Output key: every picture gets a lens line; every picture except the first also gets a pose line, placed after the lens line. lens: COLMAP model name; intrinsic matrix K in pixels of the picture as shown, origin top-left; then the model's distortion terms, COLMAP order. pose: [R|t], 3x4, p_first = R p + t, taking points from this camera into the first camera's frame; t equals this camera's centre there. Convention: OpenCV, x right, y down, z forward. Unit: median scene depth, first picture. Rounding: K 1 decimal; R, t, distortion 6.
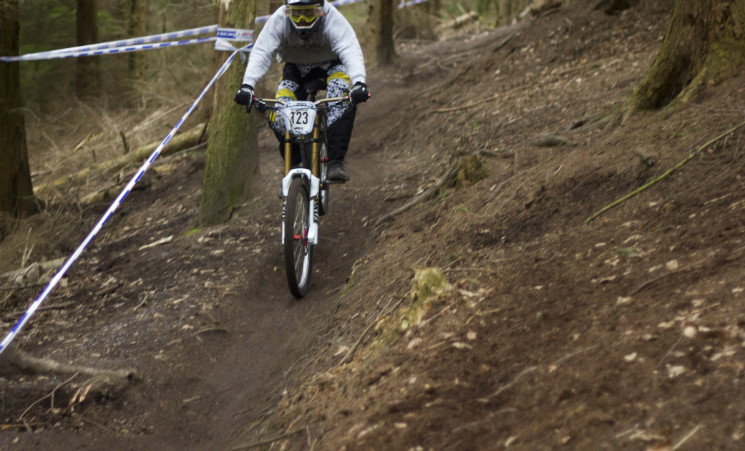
lens RADIAL K [[2250.6, 0, 334.5], [0, 2250.6, 225.3], [0, 0, 1]] dist [-0.114457, 0.416379]
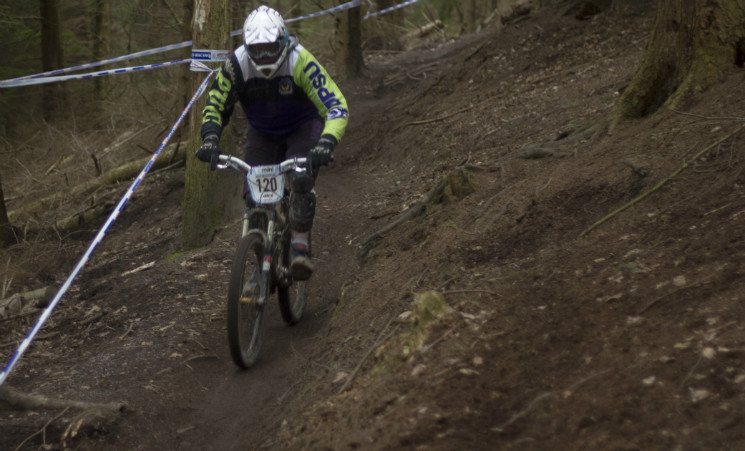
lens RADIAL K [[2246.5, 0, 335.5], [0, 2246.5, 225.0], [0, 0, 1]] dist [-0.106705, 0.207233]
pose [[0.999258, -0.035367, 0.015265, -0.008191], [0.035436, 0.999363, -0.004264, -0.004708], [-0.015104, 0.004801, 0.999874, 0.014876]]
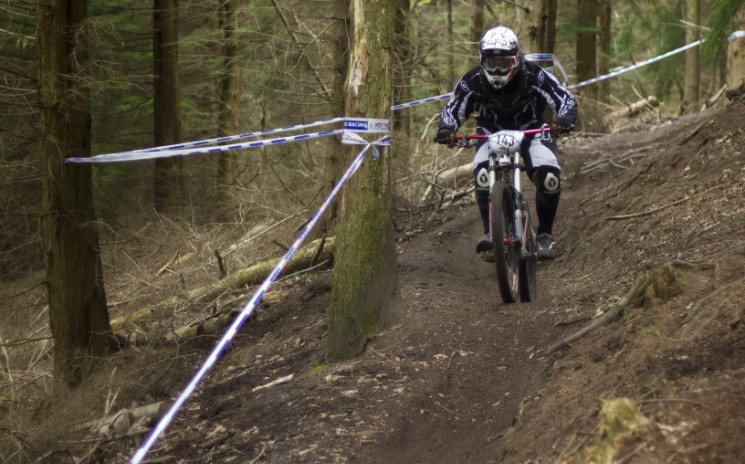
lens RADIAL K [[2866.7, 0, 557.0], [0, 2866.7, 213.5], [0, 0, 1]] dist [-0.086515, 0.057363]
pose [[0.999482, -0.013611, 0.029154, -0.007366], [0.015189, 0.998393, -0.054604, 0.005504], [-0.028364, 0.055018, 0.998082, -0.039282]]
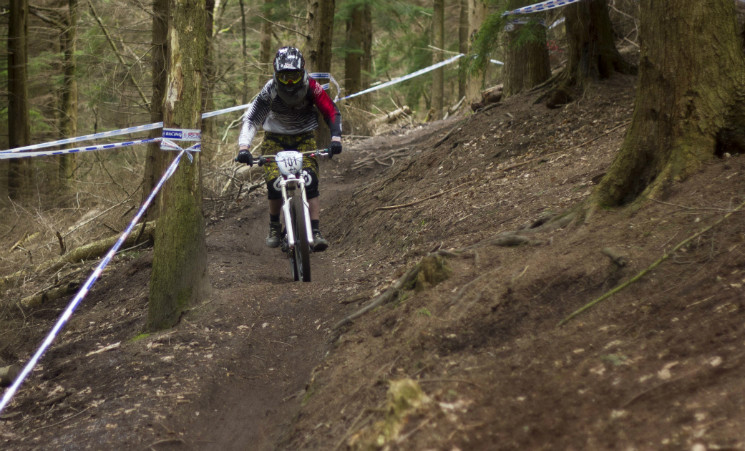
lens RADIAL K [[2241.1, 0, 339.7], [0, 2241.1, 225.2], [0, 0, 1]] dist [-0.085712, -0.230656]
pose [[0.999301, -0.012847, 0.035112, -0.012042], [0.014293, 0.999046, -0.041261, -0.005045], [-0.034549, 0.041734, 0.998531, 0.032011]]
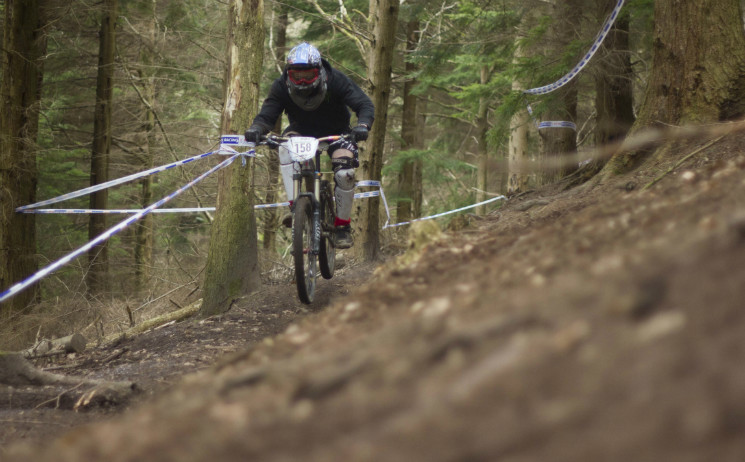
lens RADIAL K [[2035.8, 0, 371.1], [0, 2035.8, 229.6], [0, 0, 1]] dist [-0.095687, 0.041305]
pose [[0.999572, 0.016687, 0.024033, -0.003741], [-0.013516, 0.991870, -0.126536, 0.094849], [-0.025949, 0.126157, 0.991671, 0.044658]]
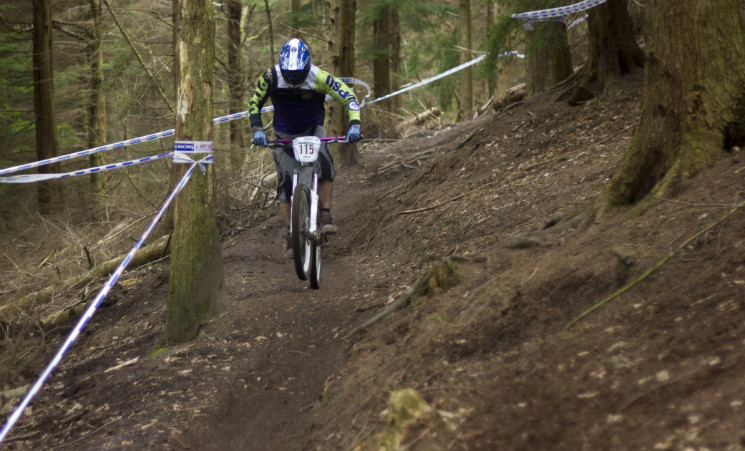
lens RADIAL K [[2241.1, 0, 339.7], [0, 2241.1, 225.2], [0, 0, 1]] dist [-0.085712, -0.230656]
pose [[0.998697, -0.048082, 0.017075, 0.001111], [0.048780, 0.997878, -0.043136, -0.007043], [-0.014964, 0.043913, 0.998923, 0.036504]]
